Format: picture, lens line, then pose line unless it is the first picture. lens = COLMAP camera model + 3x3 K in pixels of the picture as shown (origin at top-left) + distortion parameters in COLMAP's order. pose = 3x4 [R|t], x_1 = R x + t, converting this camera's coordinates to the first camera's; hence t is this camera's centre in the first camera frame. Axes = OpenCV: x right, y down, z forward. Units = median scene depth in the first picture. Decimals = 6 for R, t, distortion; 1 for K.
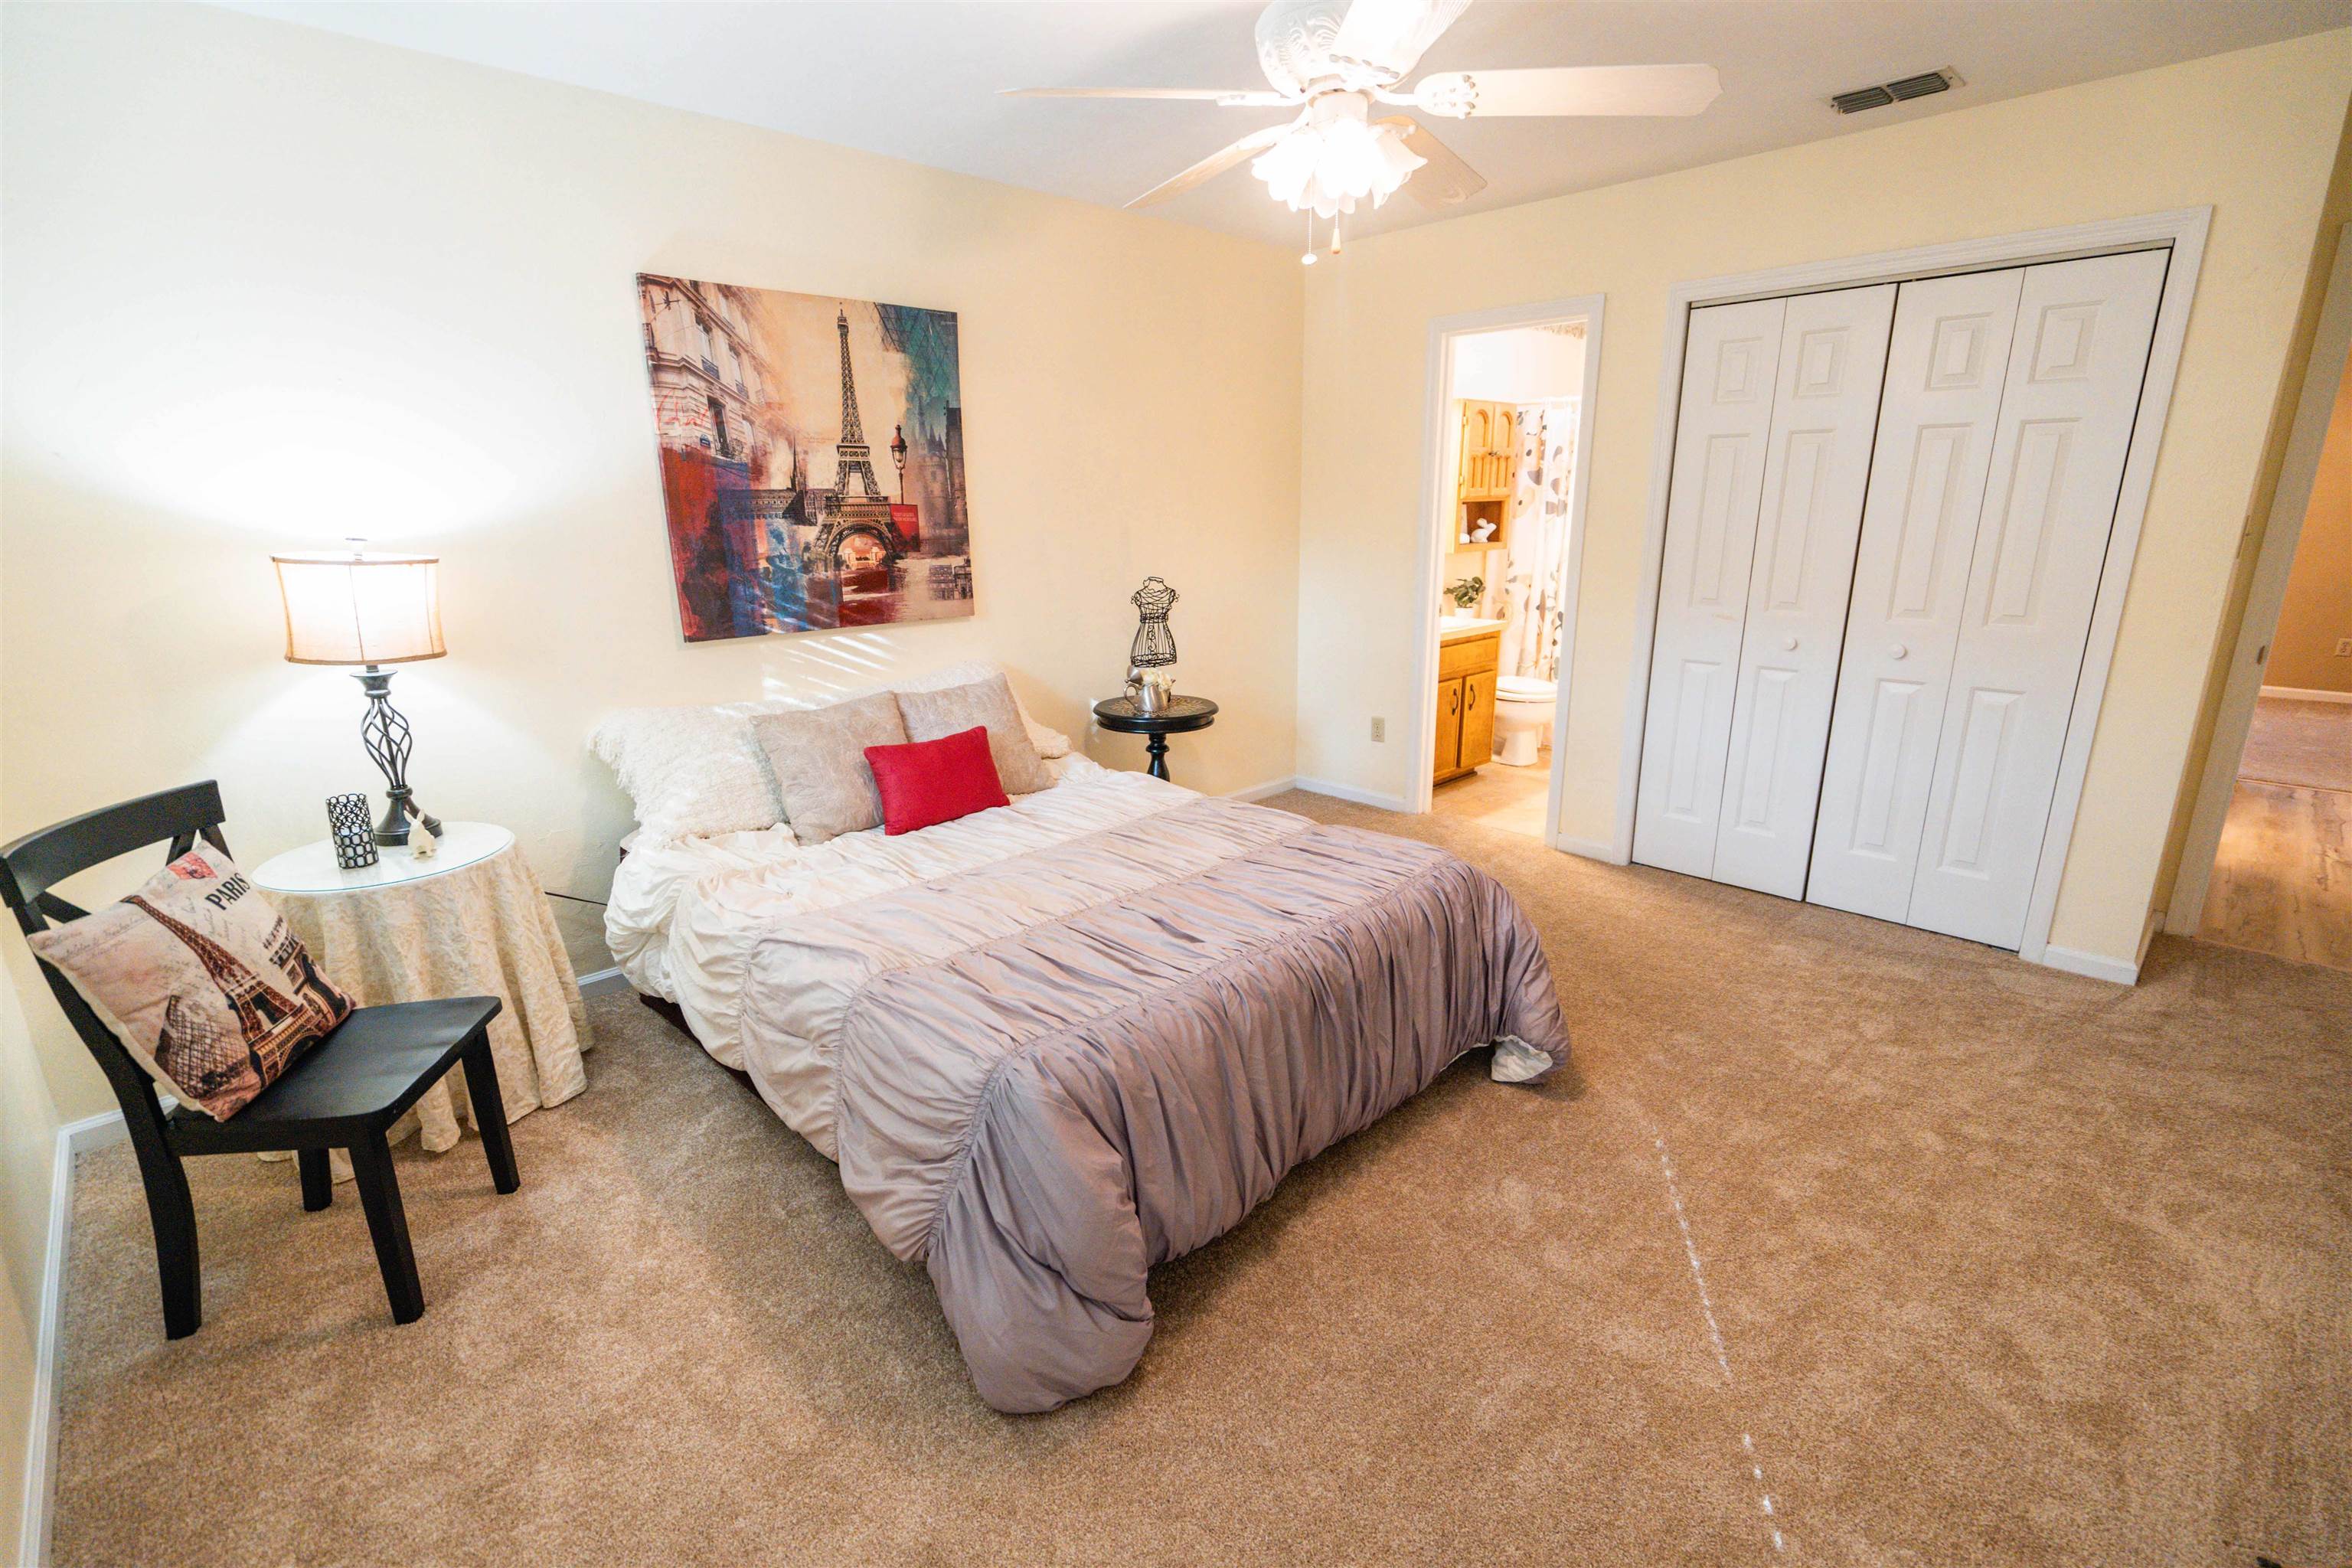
lens RADIAL K [[1053.4, 0, 1164.5], [0, 1053.4, 785.9], [0, 0, 1]] dist [-0.007143, 0.000332]
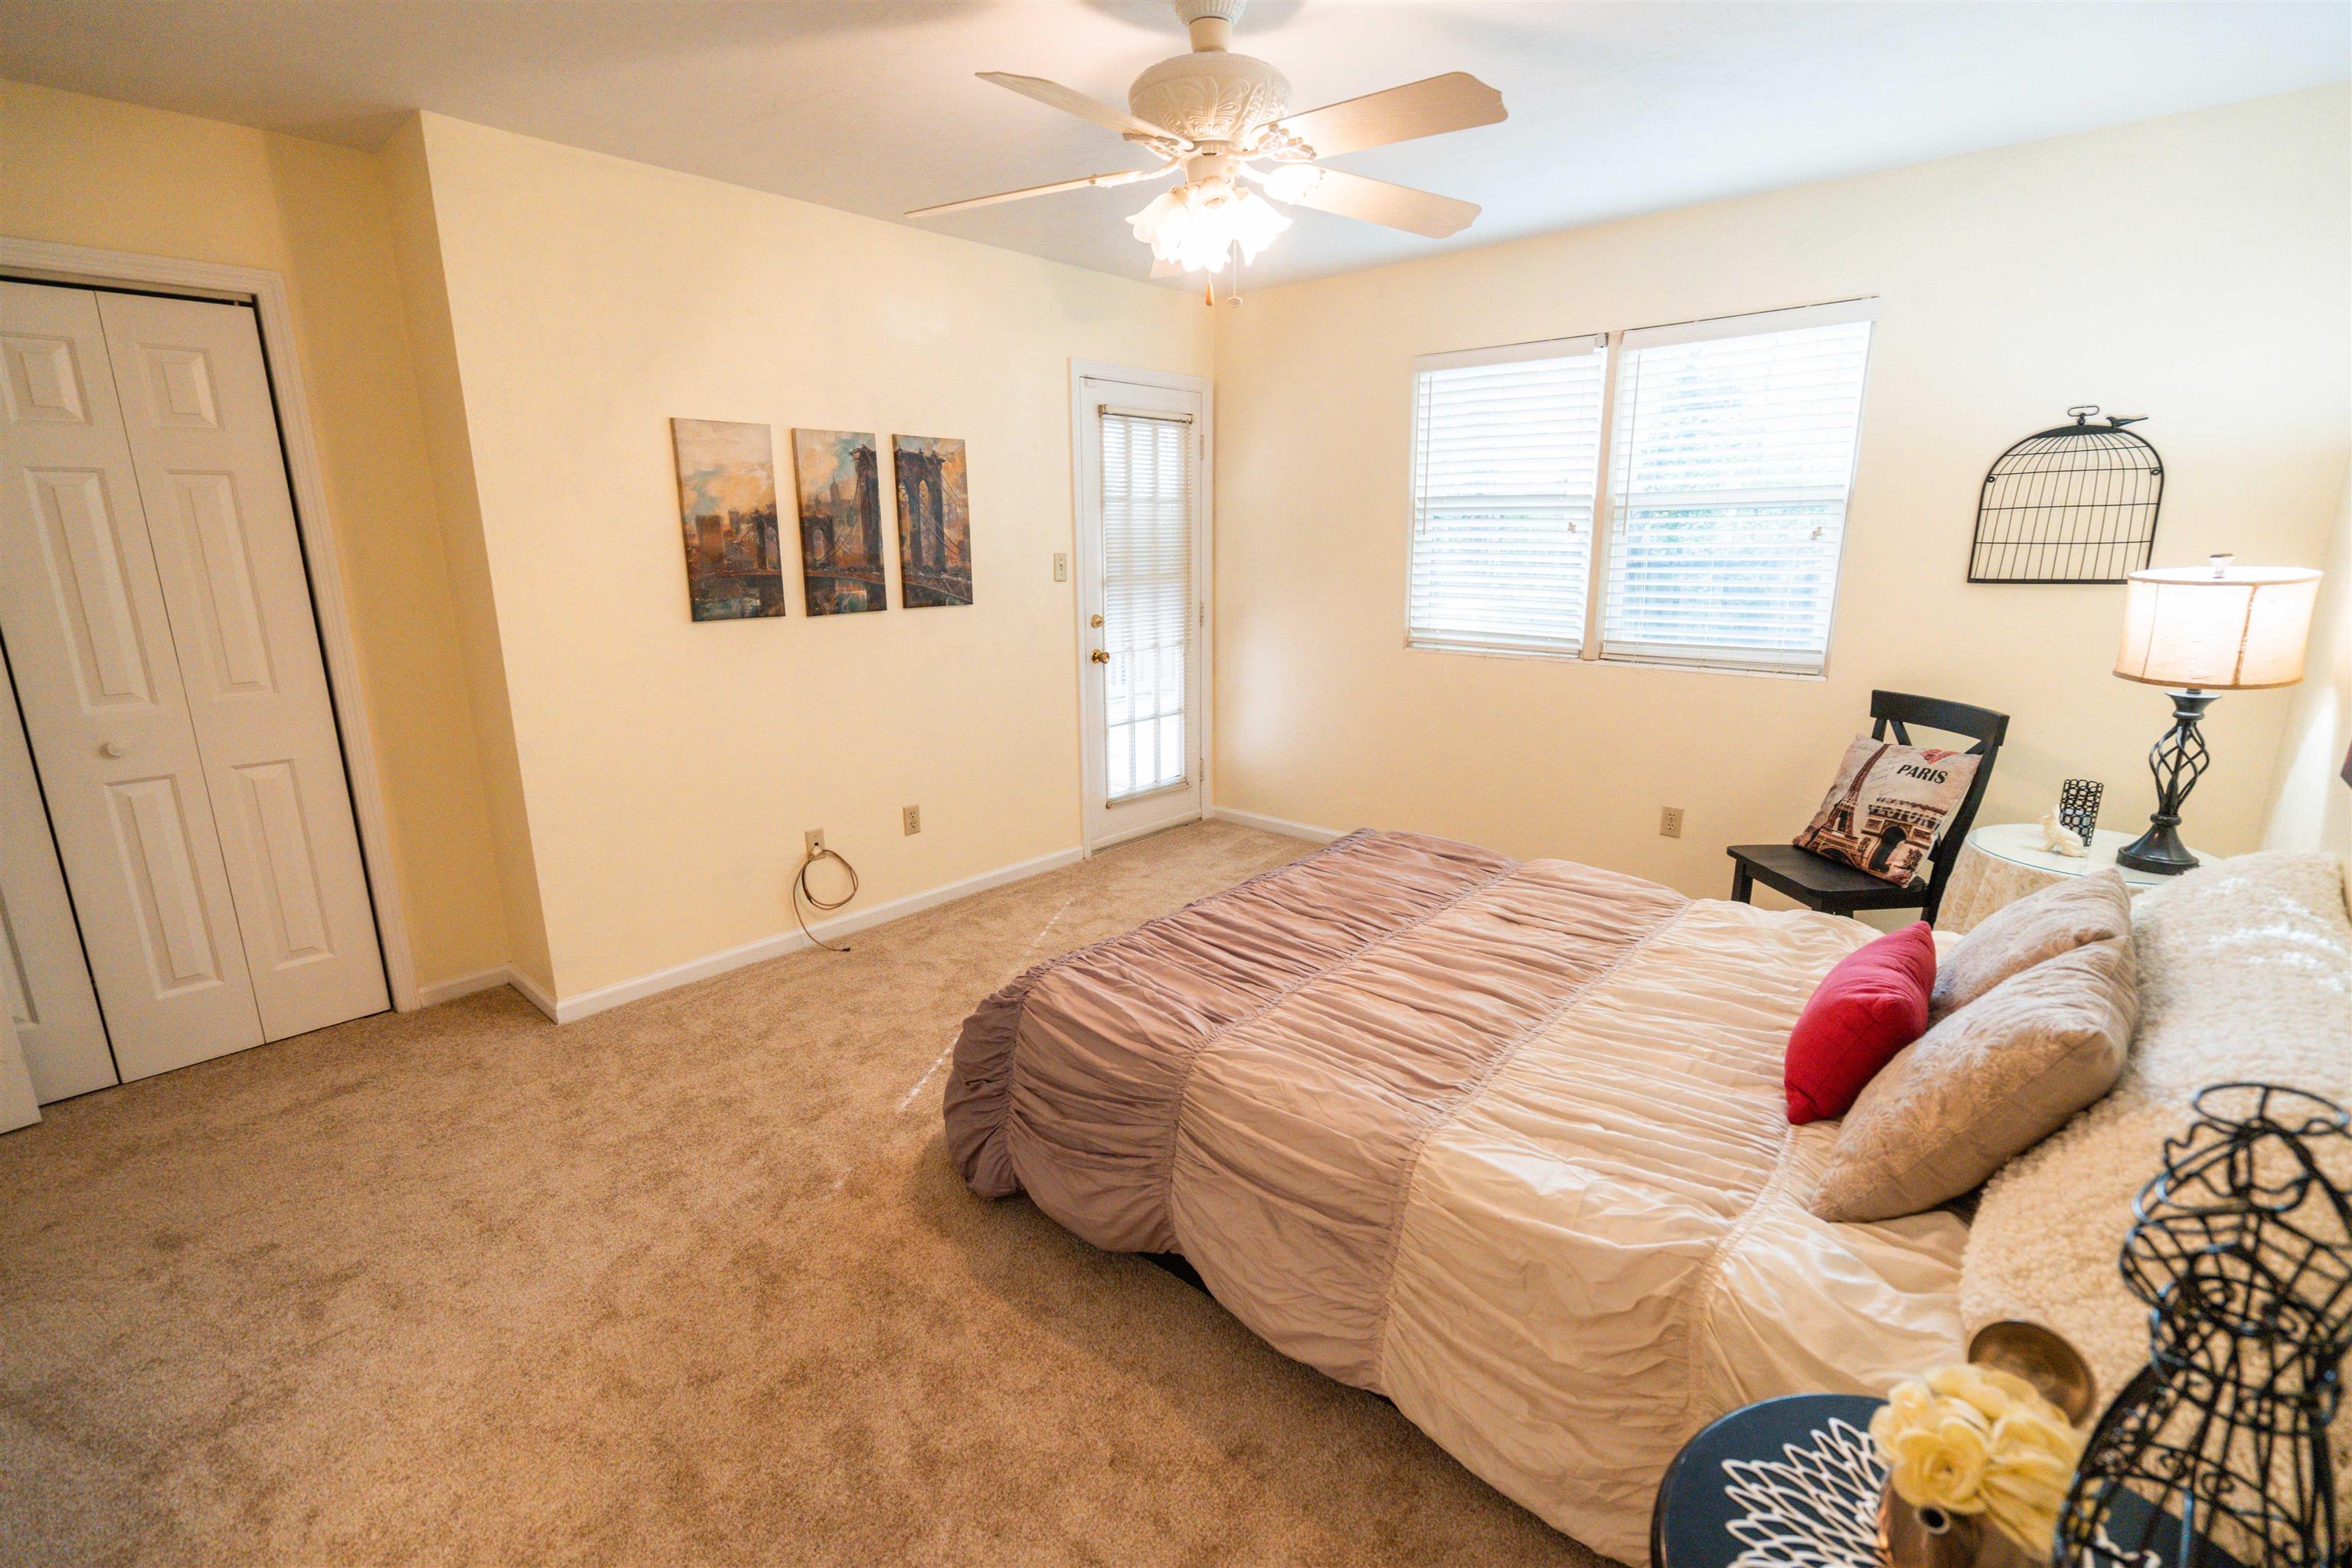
lens RADIAL K [[1047.8, 0, 1174.6], [0, 1047.8, 783.3], [0, 0, 1]] dist [0.000911, 0.000675]
pose [[-0.997116, 0.039584, -0.064754, 0.174071], [0.003003, 0.873119, 0.487497, -0.364602], [0.075835, 0.485897, -0.870720, 1.299220]]
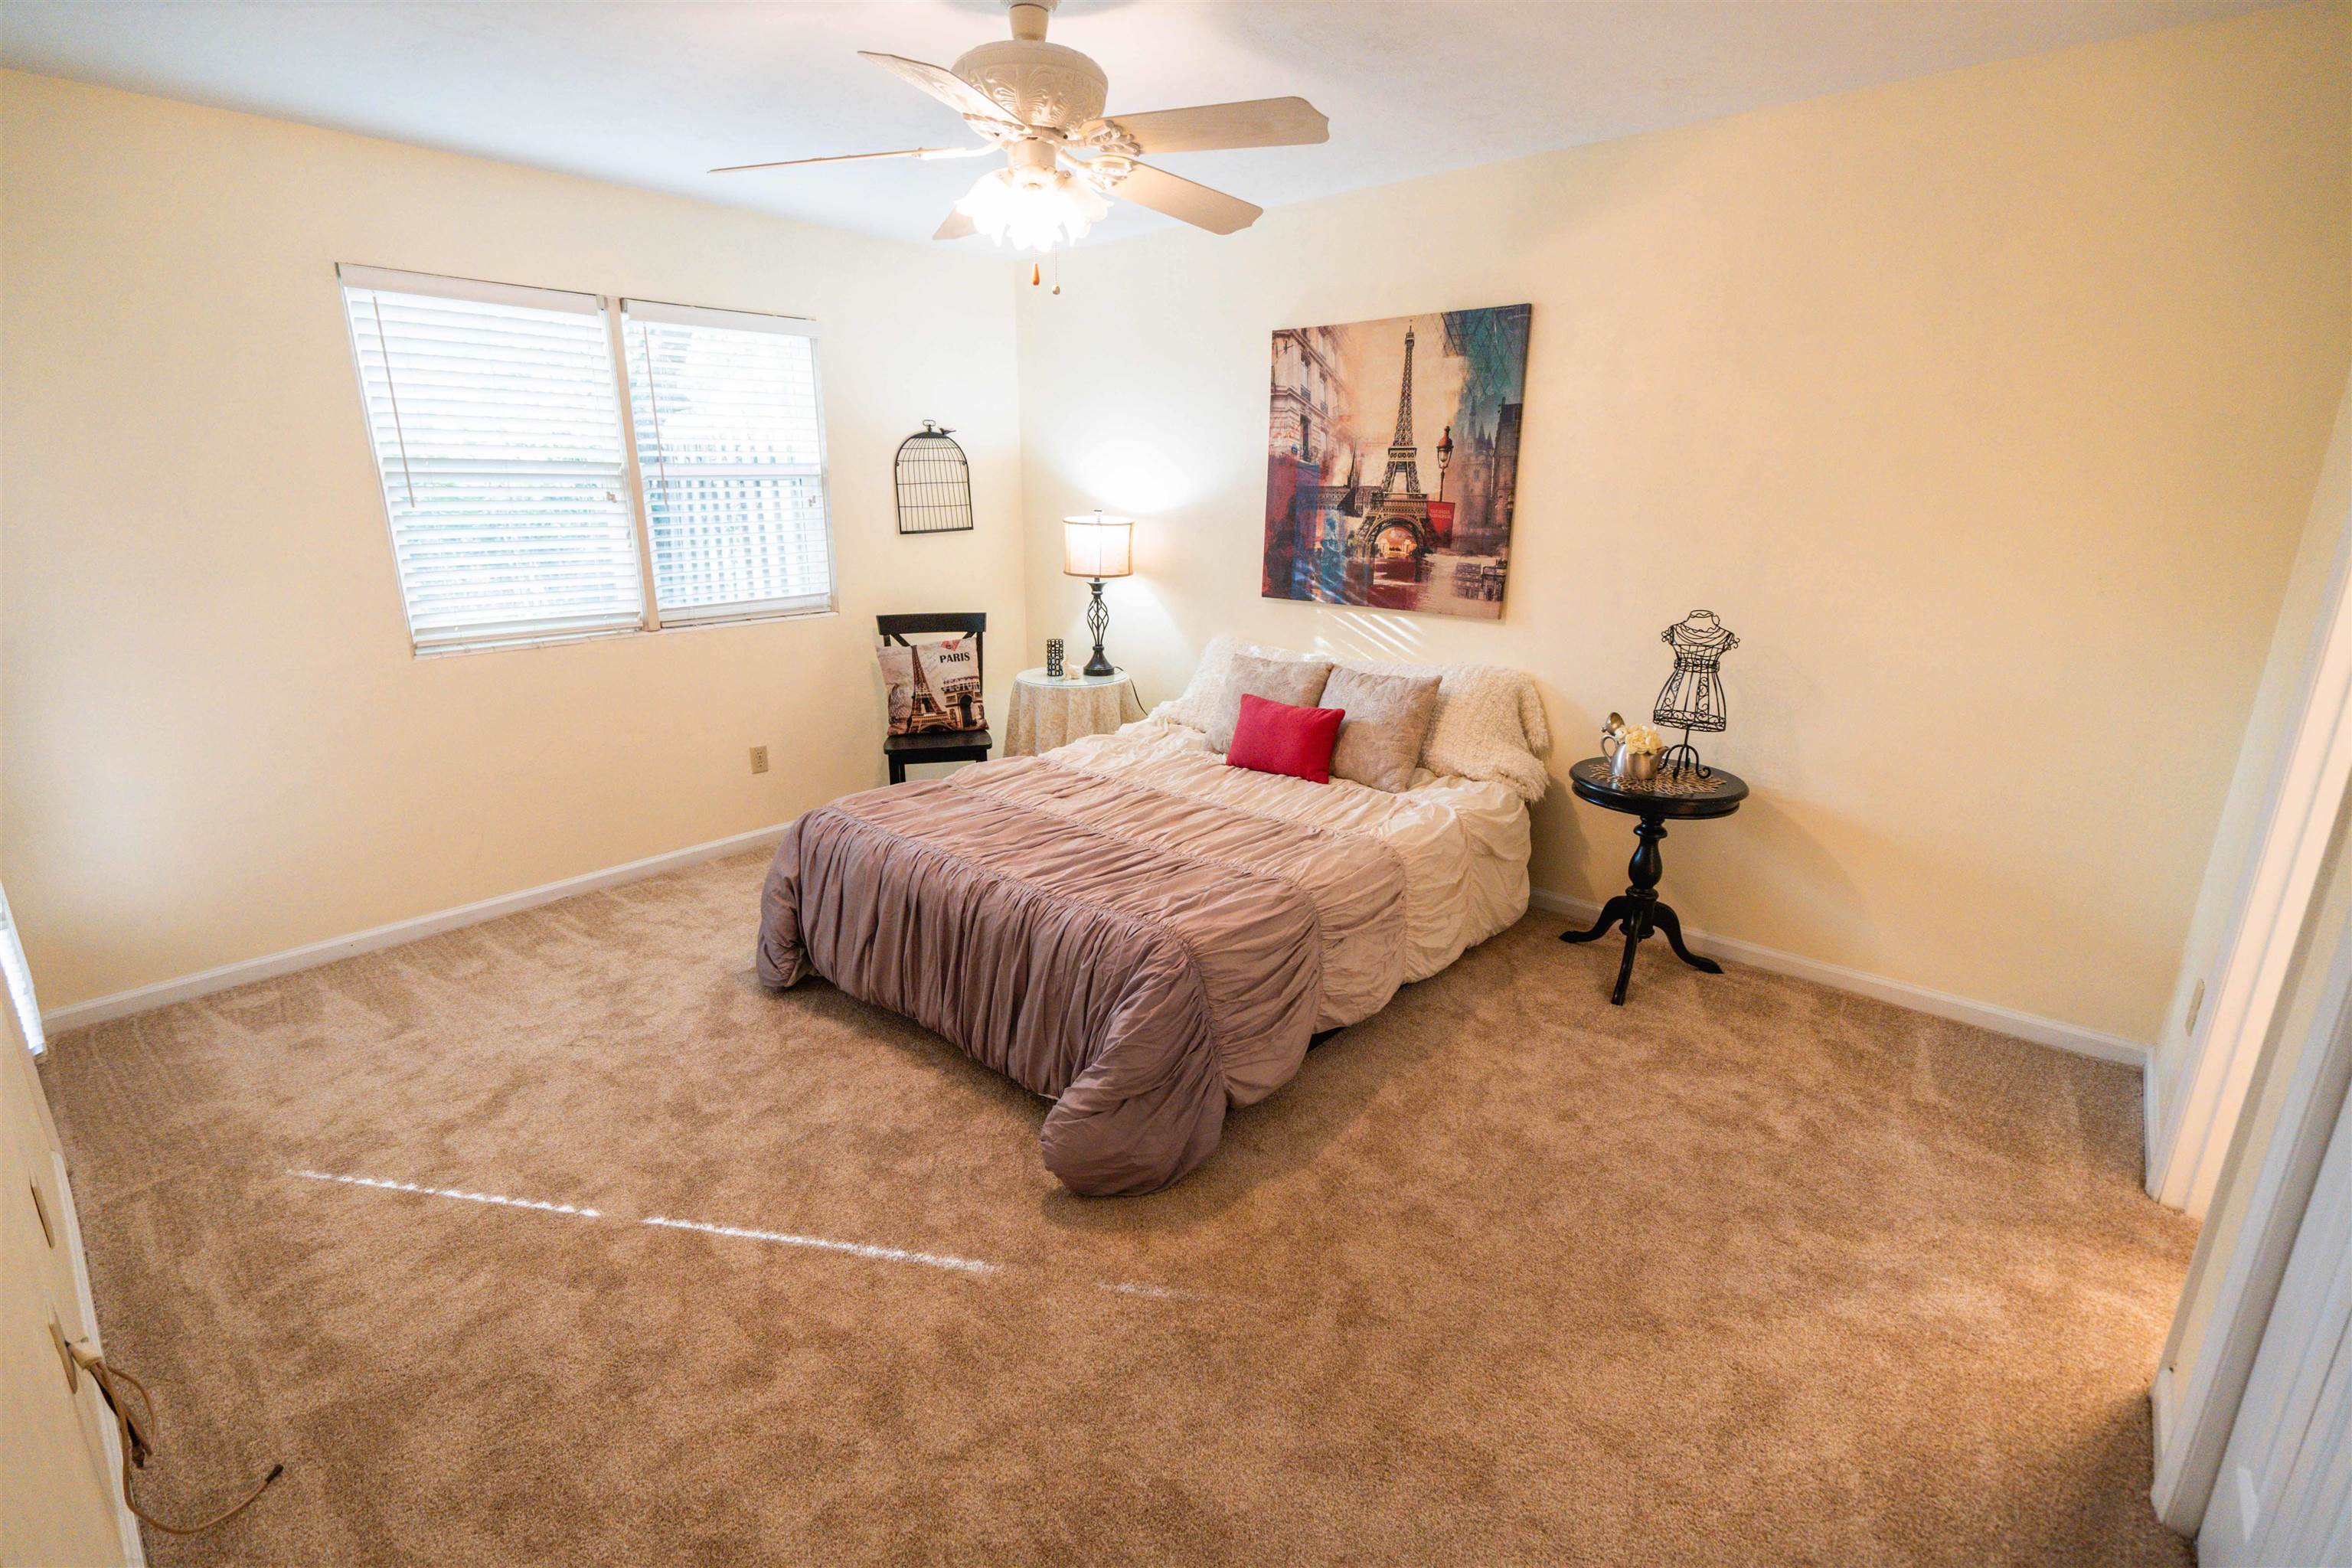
lens RADIAL K [[1078.5, 0, 1133.8], [0, 1078.5, 781.6], [0, 0, 1]] dist [-0.004470, 0.000123]
pose [[0.065552, 0.279619, -0.957871, 0.857838], [-0.267469, 0.929732, 0.253100, -0.202716], [0.961334, 0.239609, 0.135735, 0.640835]]
